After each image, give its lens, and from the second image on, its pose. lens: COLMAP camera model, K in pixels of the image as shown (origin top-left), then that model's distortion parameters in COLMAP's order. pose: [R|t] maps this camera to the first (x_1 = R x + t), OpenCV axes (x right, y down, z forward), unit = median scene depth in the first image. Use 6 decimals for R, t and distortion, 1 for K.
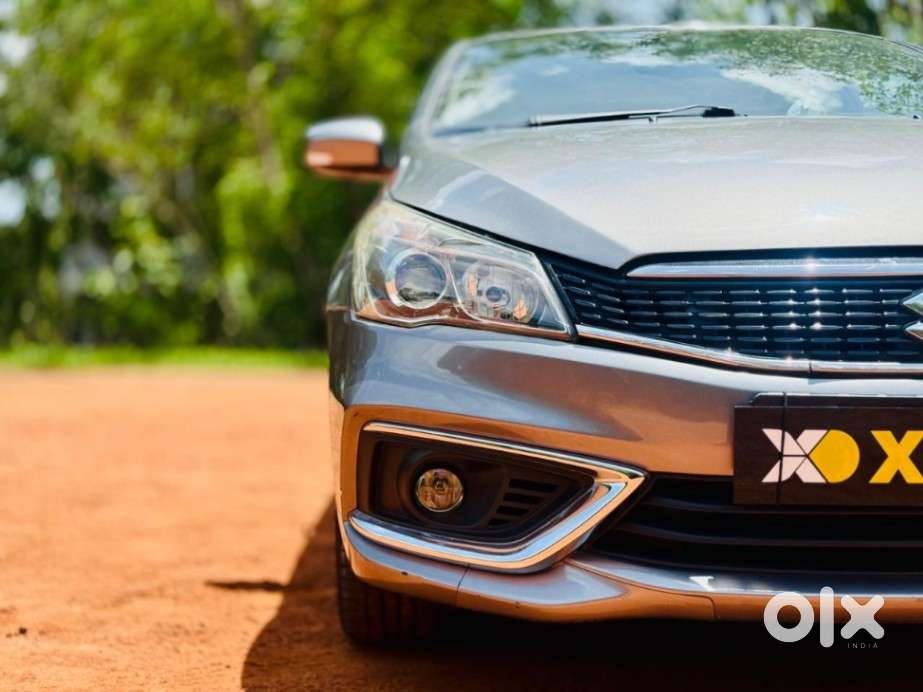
lens RADIAL K [[1349.7, 0, 463.6], [0, 1349.7, 343.1], [0, 0, 1]] dist [0.123536, 0.000000]
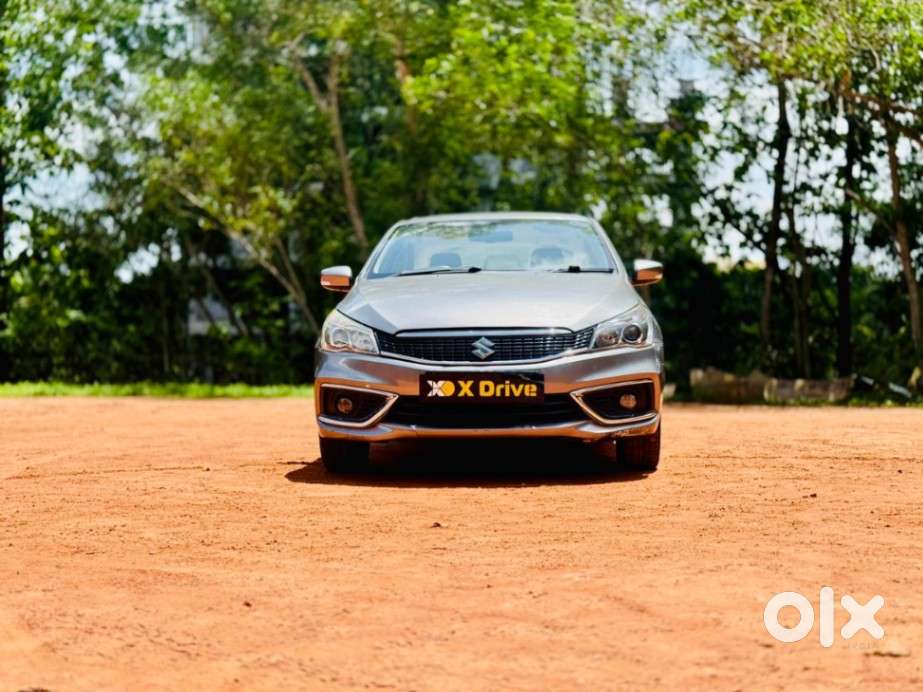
lens RADIAL K [[1349.7, 0, 458.6], [0, 1349.7, 349.3], [0, 0, 1]] dist [0.123536, 0.000000]
pose [[0.996461, -0.008744, -0.083600, 0.520887], [0.006763, 0.999690, -0.023957, 0.058461], [0.083783, 0.023307, 0.996211, -2.142418]]
